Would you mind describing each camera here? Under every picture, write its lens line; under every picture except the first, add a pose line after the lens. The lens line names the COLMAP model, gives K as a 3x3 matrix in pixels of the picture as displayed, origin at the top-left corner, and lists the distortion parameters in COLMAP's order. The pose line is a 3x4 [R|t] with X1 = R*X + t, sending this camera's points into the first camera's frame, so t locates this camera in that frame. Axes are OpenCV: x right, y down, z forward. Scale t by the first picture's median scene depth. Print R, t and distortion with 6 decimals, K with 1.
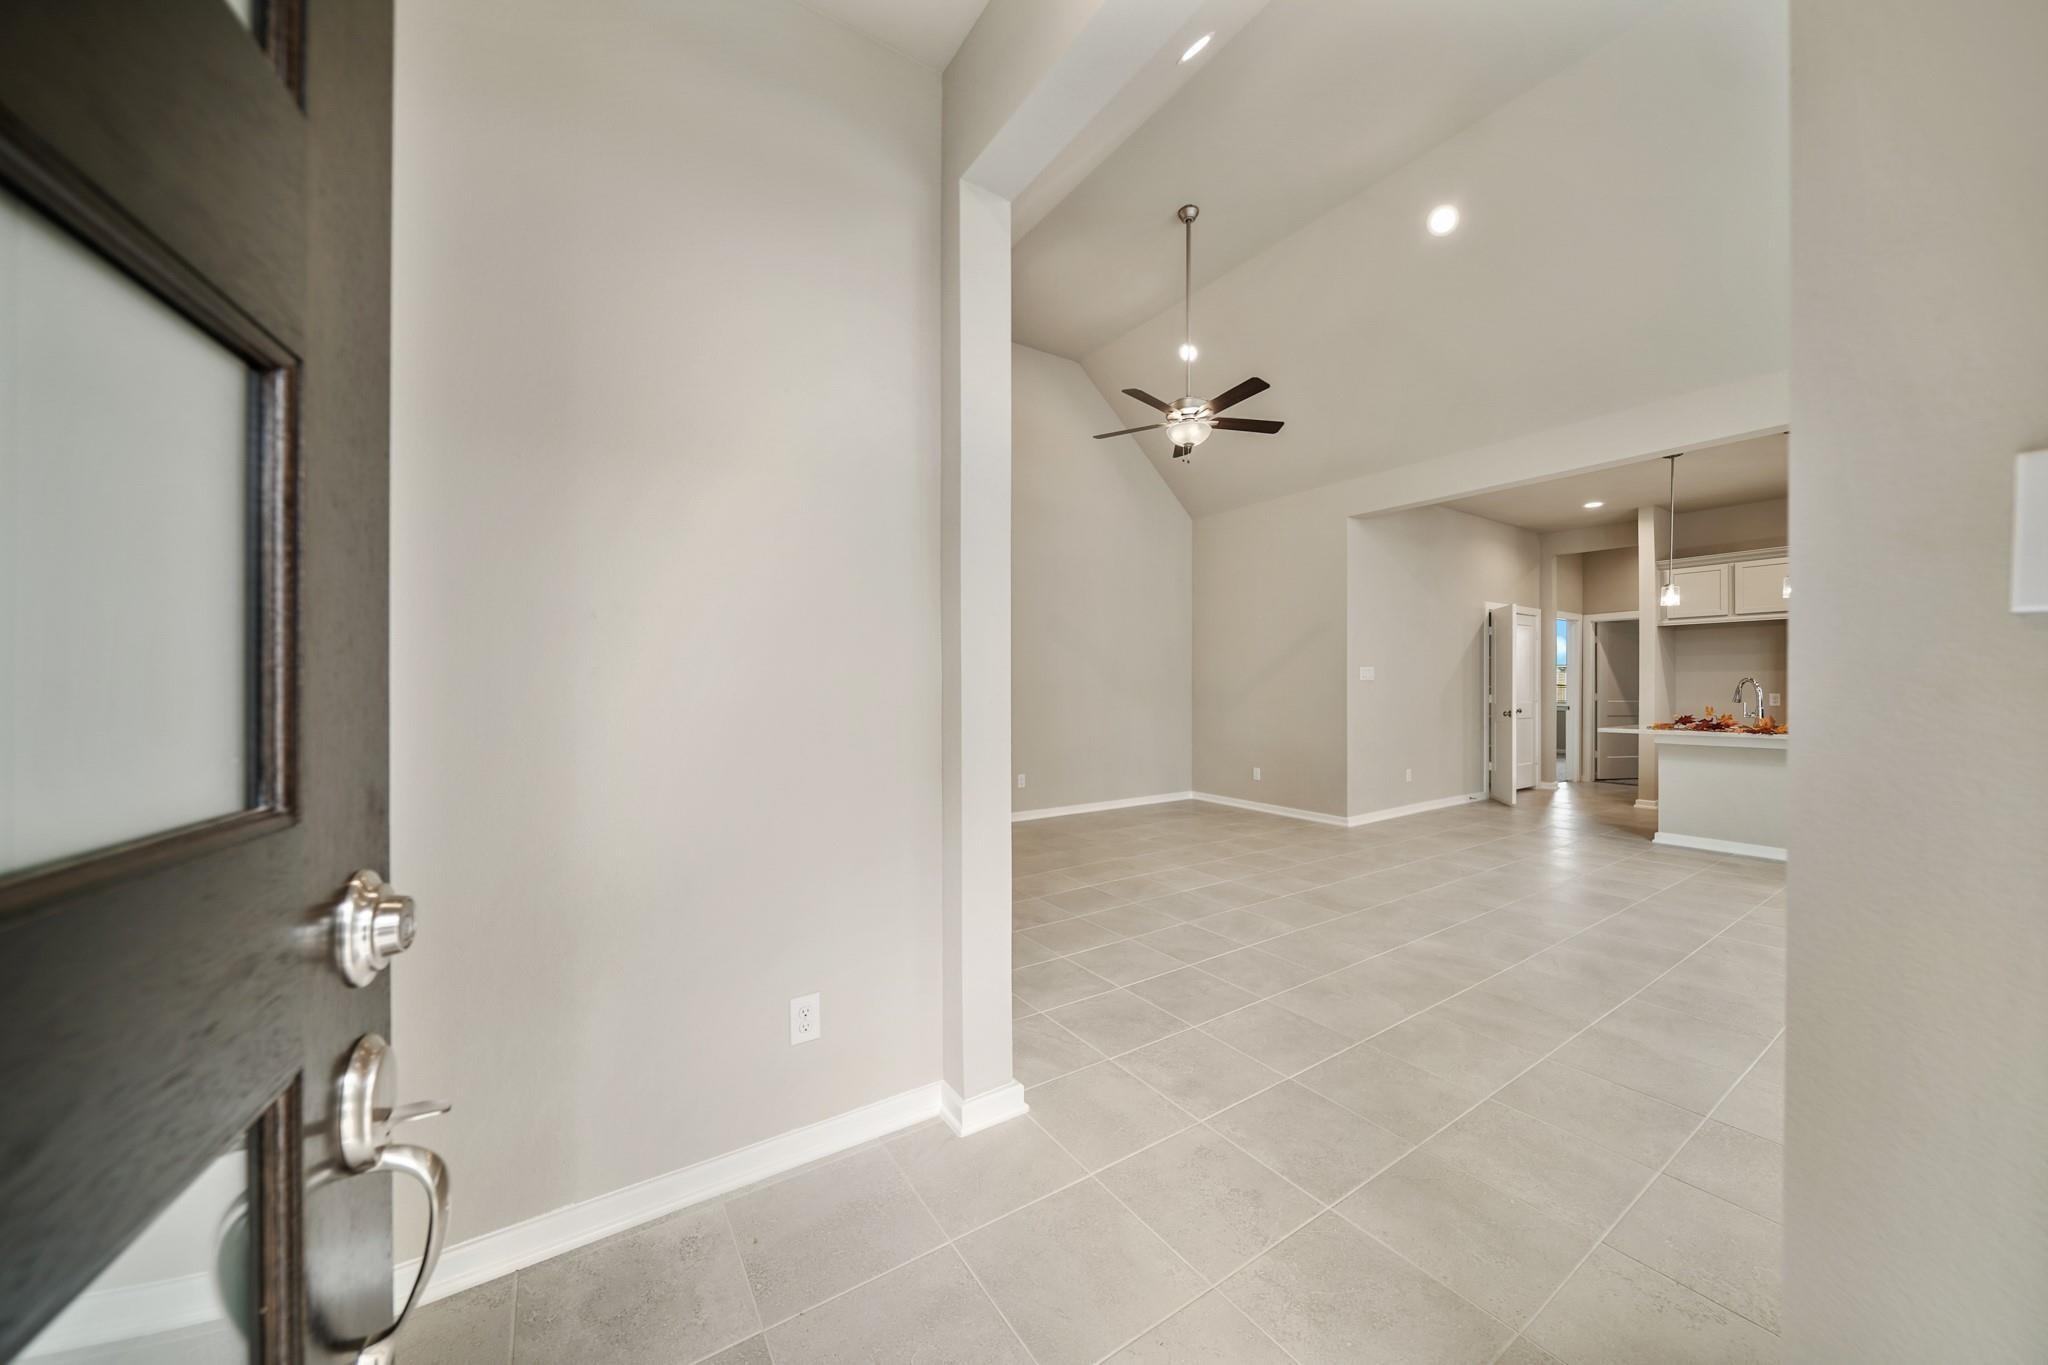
lens RADIAL K [[713.0, 0, 1023.9], [0, 713.0, 687.7], [0, 0, 1]] dist [-0.000857, -0.000038]
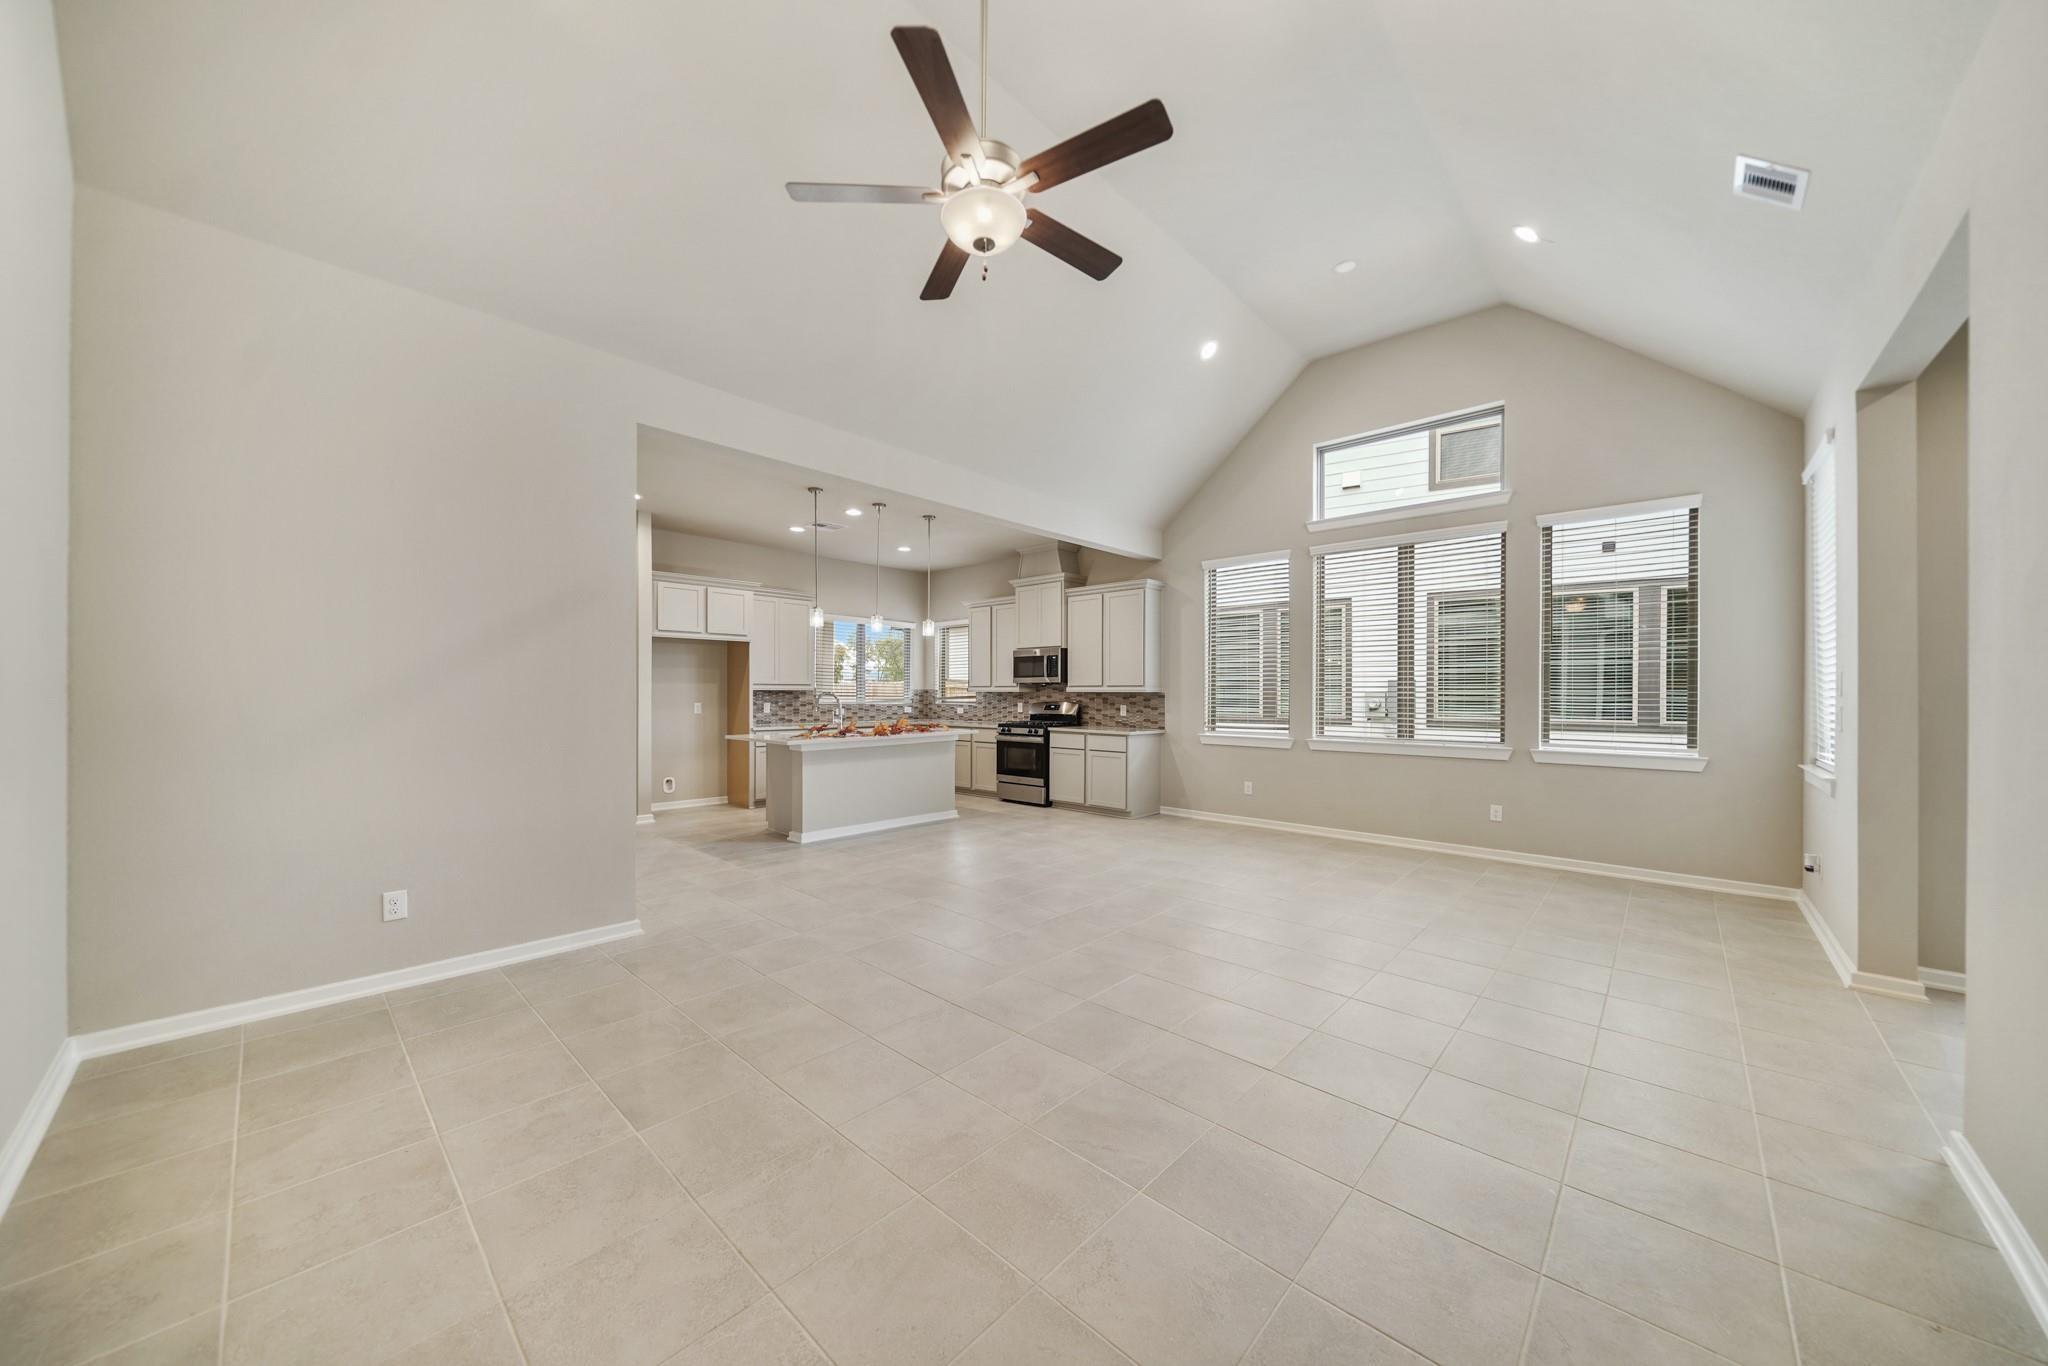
lens RADIAL K [[713.0, 0, 1023.9], [0, 713.0, 688.2], [0, 0, 1]] dist [-0.000857, -0.000038]
pose [[-0.229175, 0.004896, 0.973373, -0.206067], [-0.000321, 0.999987, -0.005105, -0.010809], [-0.973385, -0.001483, -0.229171, 0.791456]]
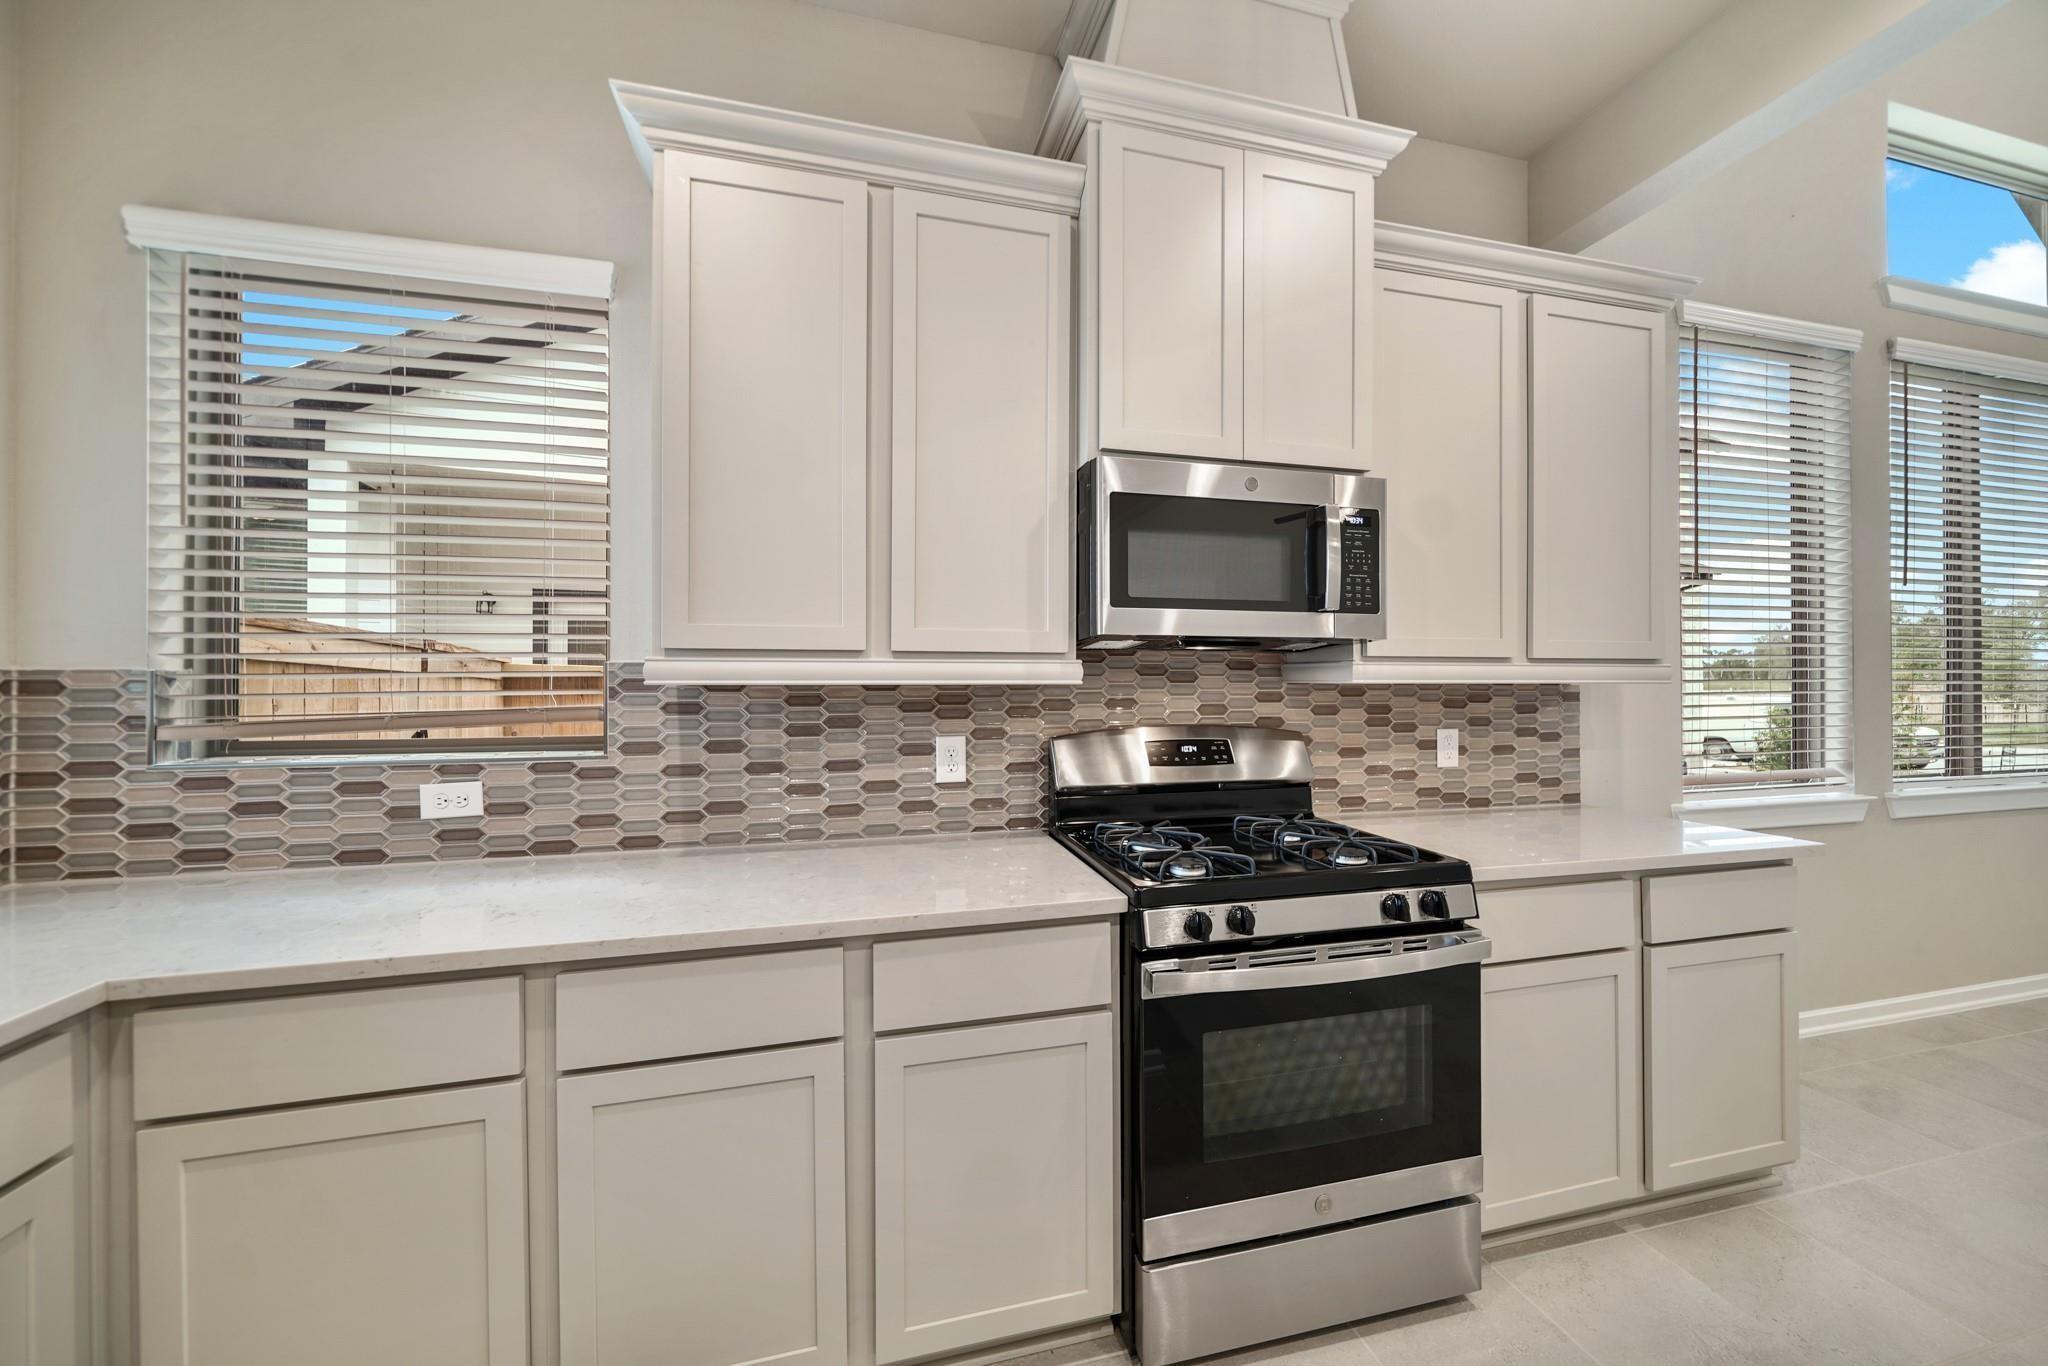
lens RADIAL K [[730.3, 0, 1041.7], [0, 730.3, 680.5], [0, 0, 1]] dist [-0.001527, -0.000230]
pose [[-0.941358, 0.000543, 0.337409, 1.016191], [0.000853, 0.999999, 0.000772, -0.012358], [-0.337408, 0.001015, -0.941358, 0.745413]]
